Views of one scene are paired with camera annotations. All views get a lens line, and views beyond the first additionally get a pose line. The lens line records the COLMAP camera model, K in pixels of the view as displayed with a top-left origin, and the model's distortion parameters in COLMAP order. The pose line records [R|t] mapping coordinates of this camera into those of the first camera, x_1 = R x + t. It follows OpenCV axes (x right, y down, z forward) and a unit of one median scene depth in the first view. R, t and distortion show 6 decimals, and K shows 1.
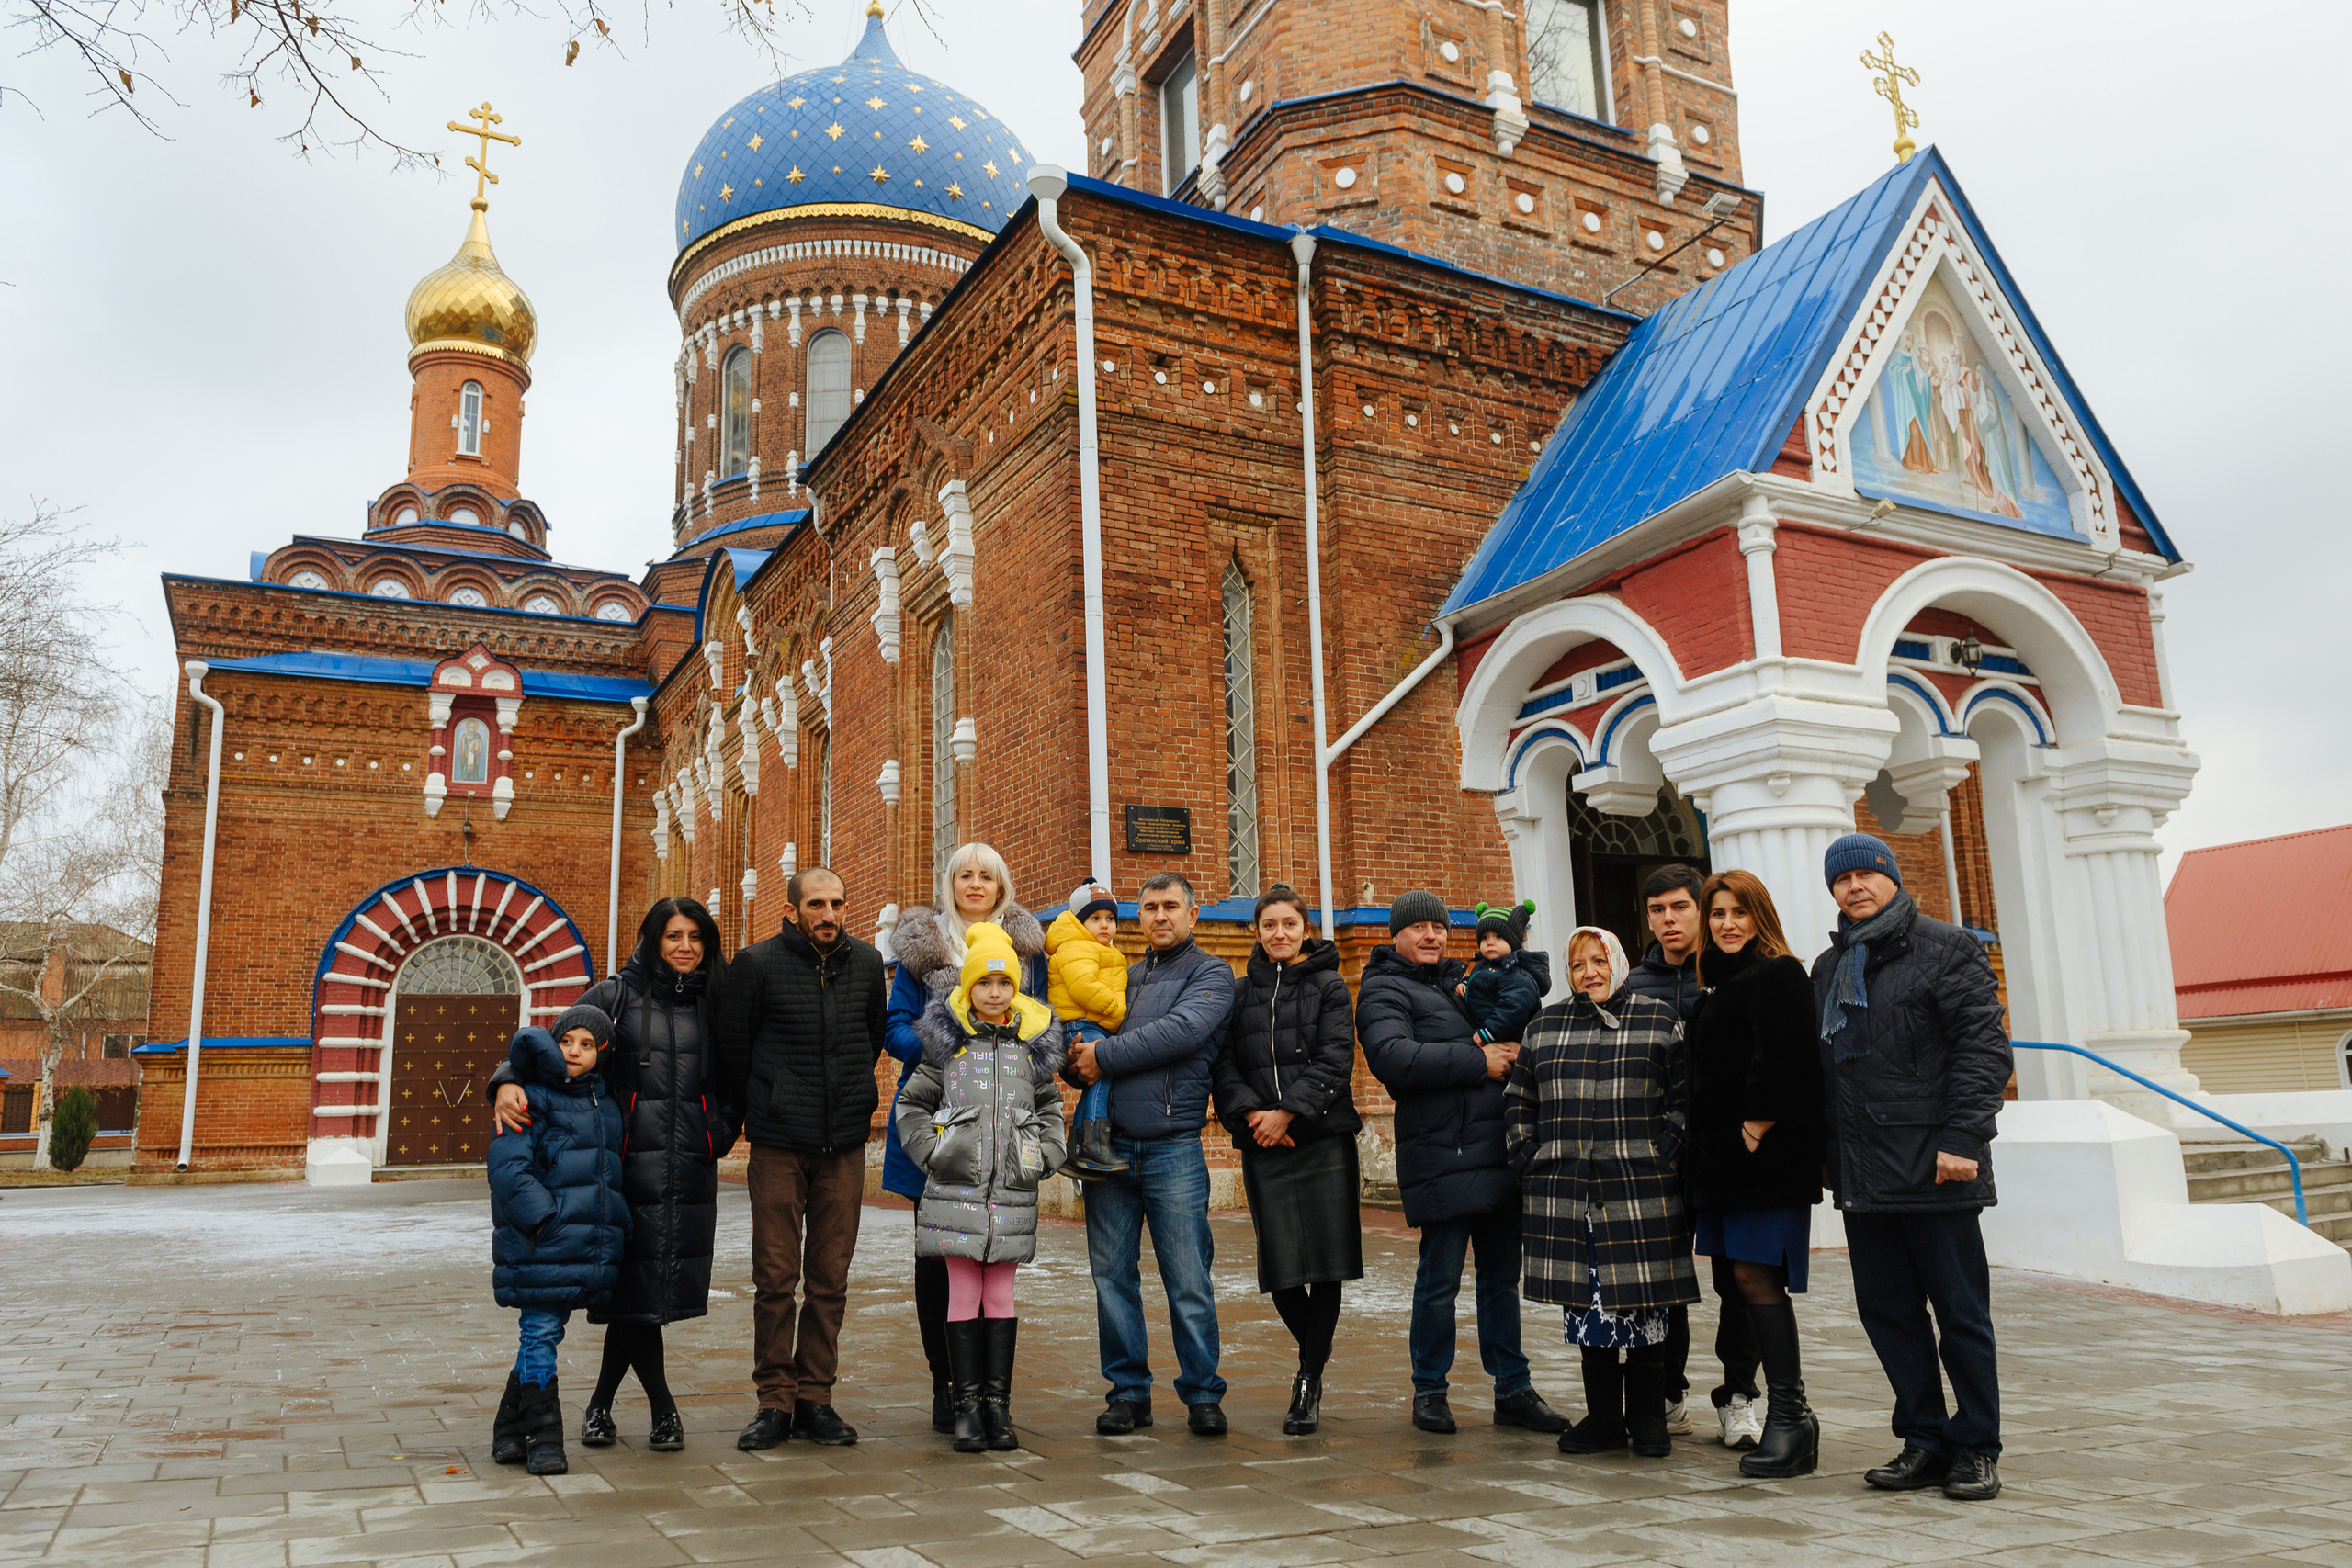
lens RADIAL K [[1824.2, 0, 1200.2], [0, 1824.2, 768.3], [0, 0, 1]] dist [0.007042, -0.020826]
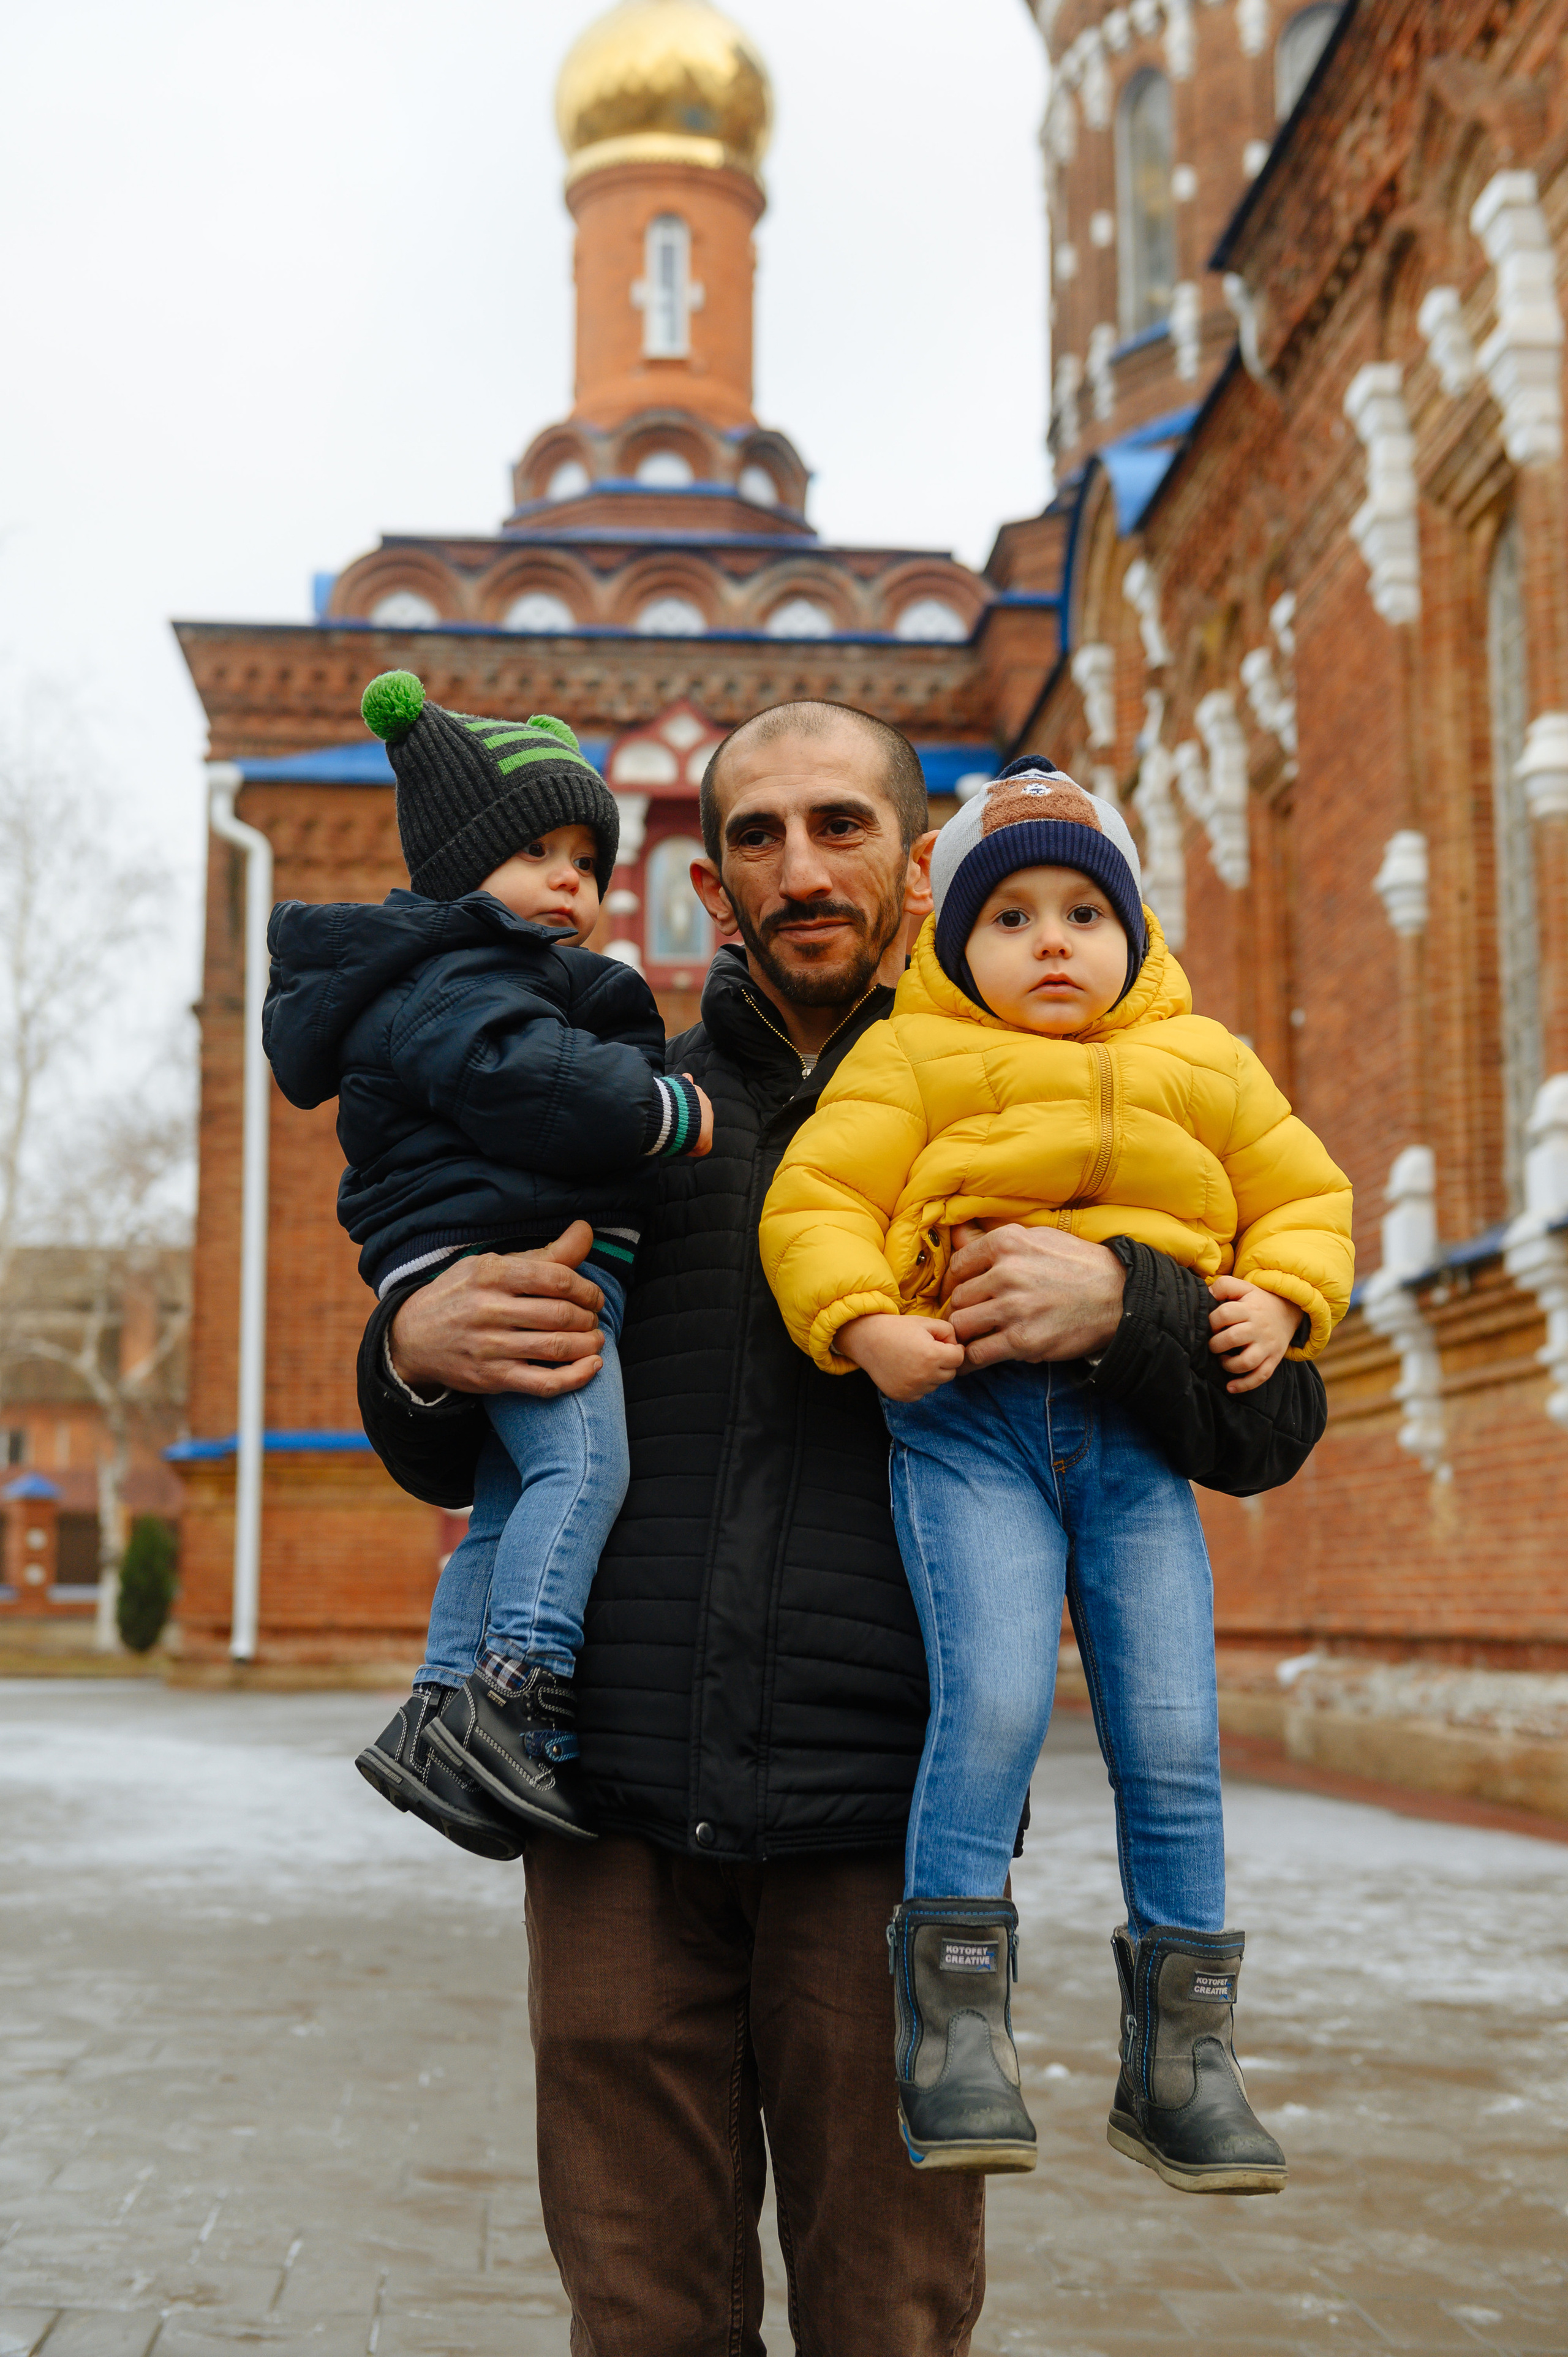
lens RADIAL K [[3118.4, 0, 854.1], [0, 3118.4, 1177.6], [0, 0, 1]] dist [-0.009877, 0.000000]
pose [[0.913389, -0.025695, -0.406276, 0.015561], [0.049846, 0.997556, 0.048973, 0.030192], [0.404024, -0.064983, 0.912437, 0.194079]]
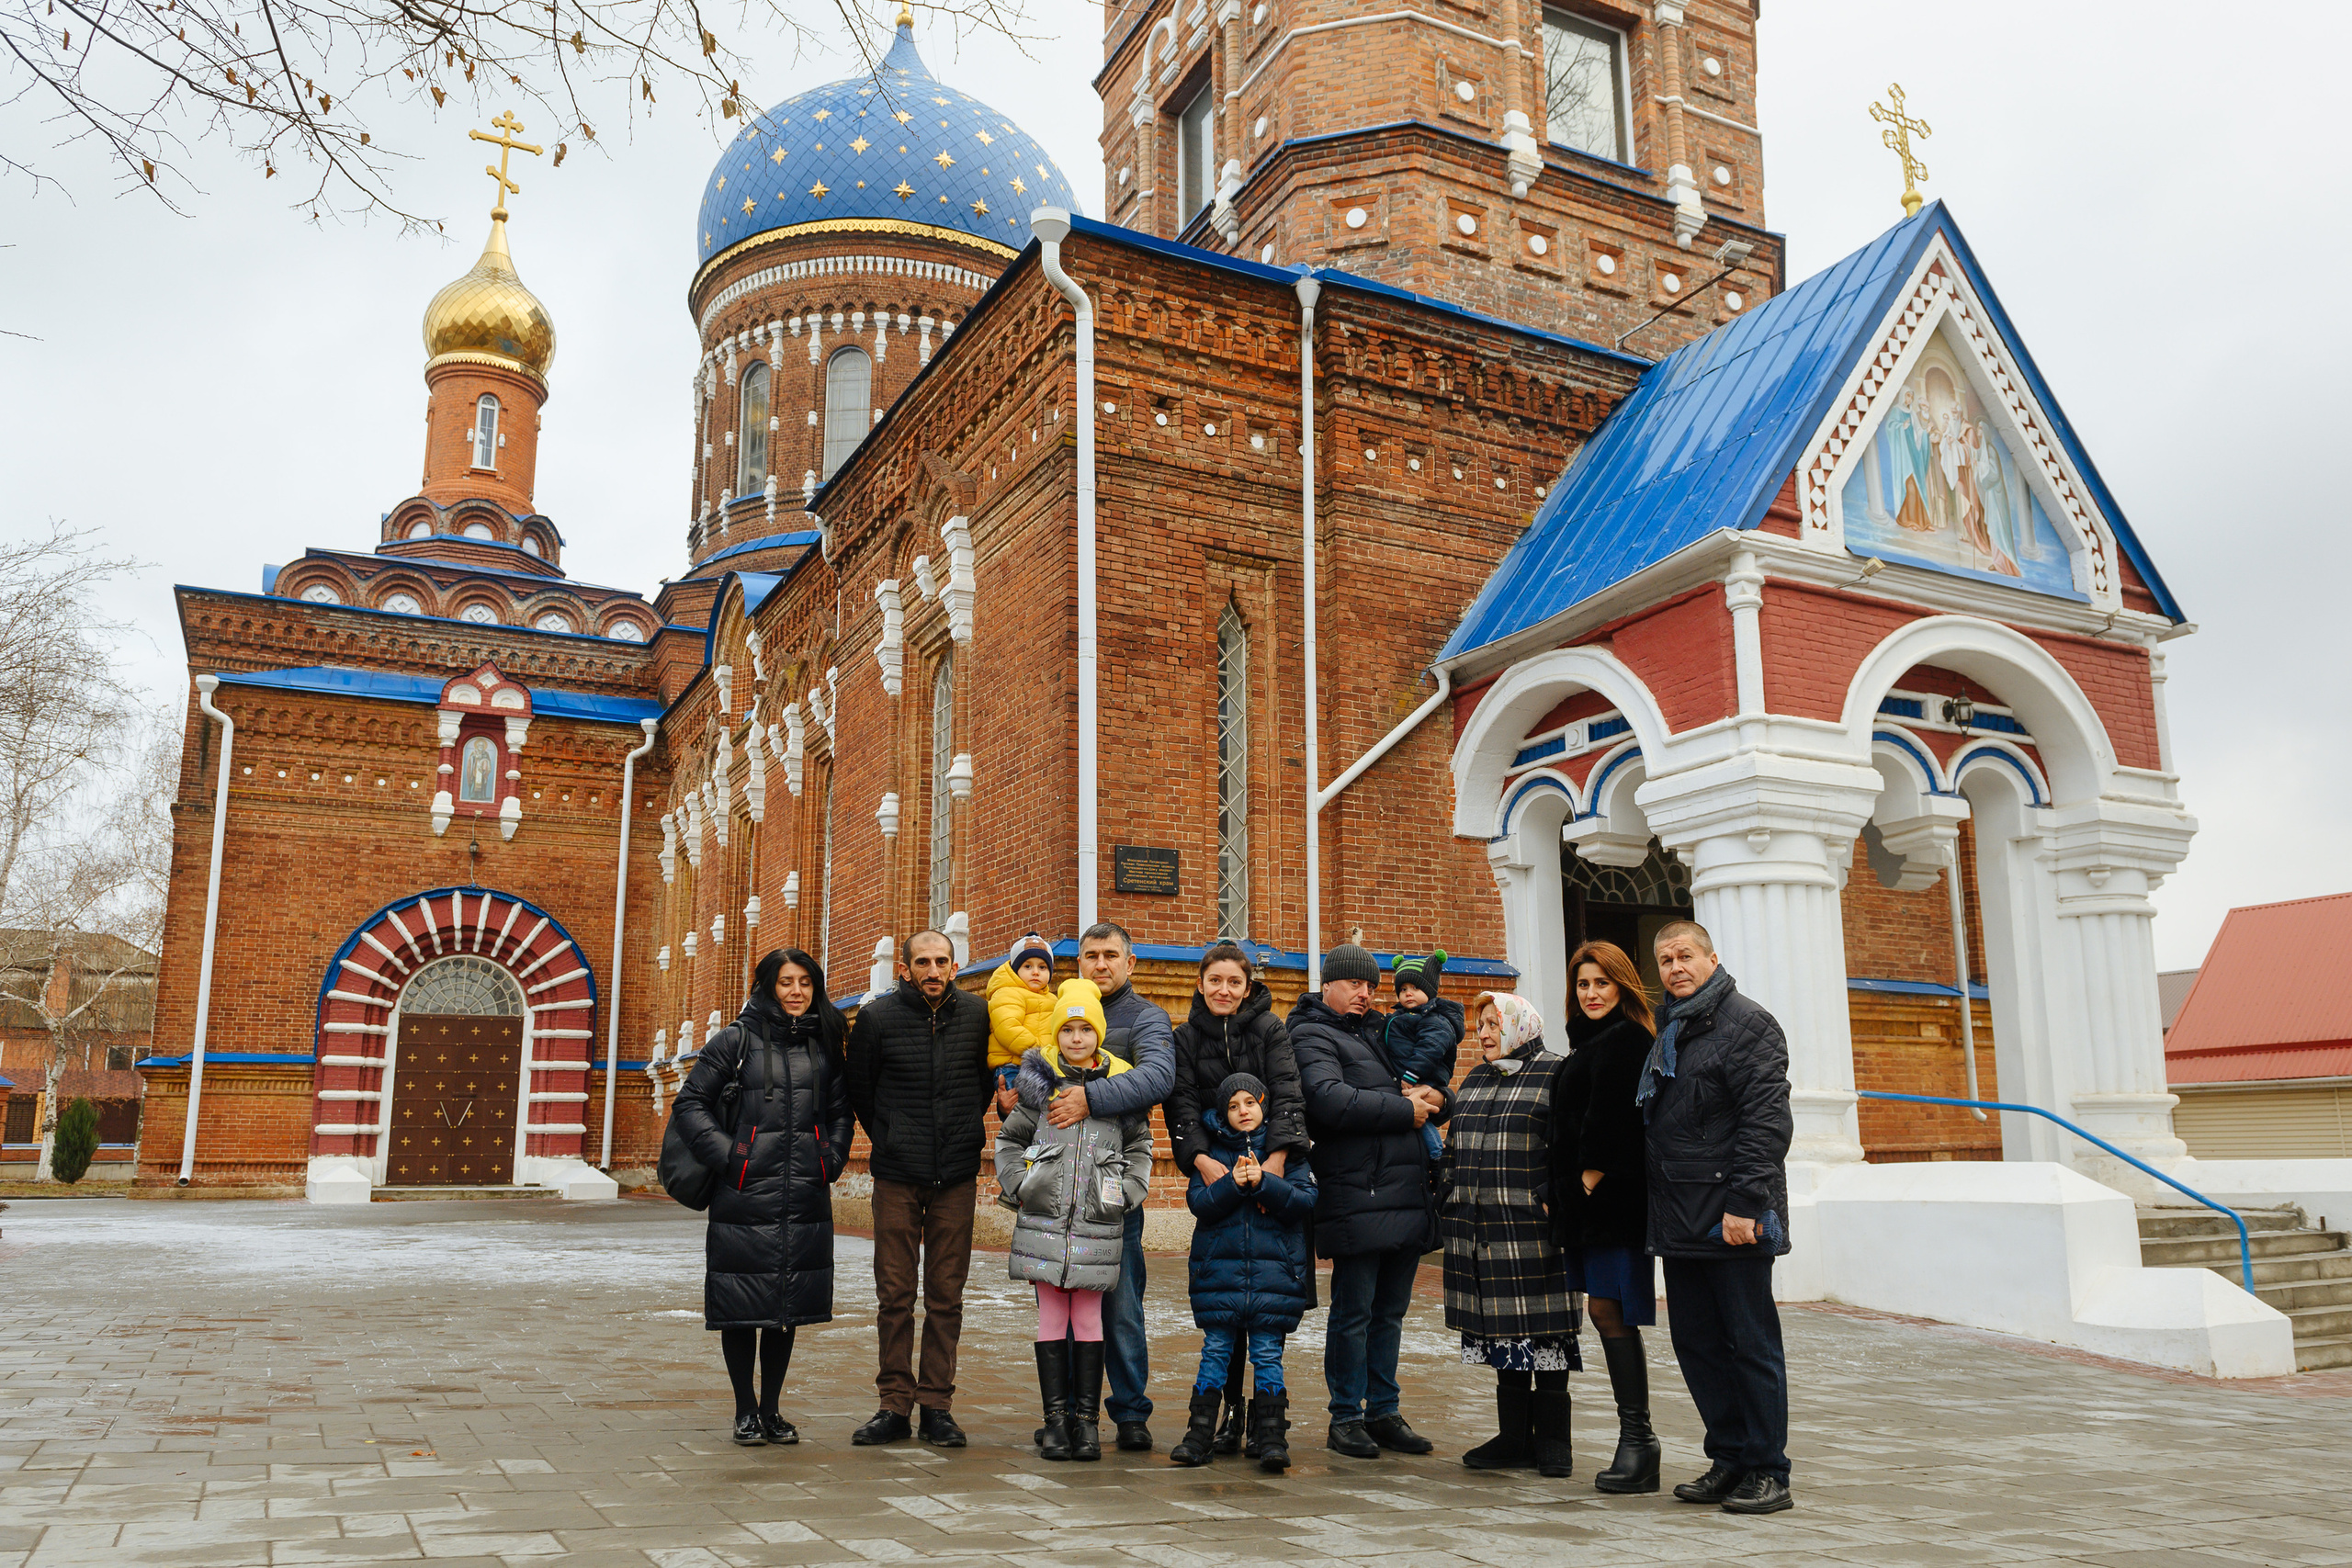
lens RADIAL K [[1963.8, 0, 1226.2], [0, 1963.8, 789.9], [0, 0, 1]] dist [0.009164, -0.022754]
pose [[0.999482, 0.021173, -0.024246, 0.034491], [-0.021094, 0.999771, 0.003497, -0.011562], [0.024315, -0.002984, 0.999700, -0.061780]]
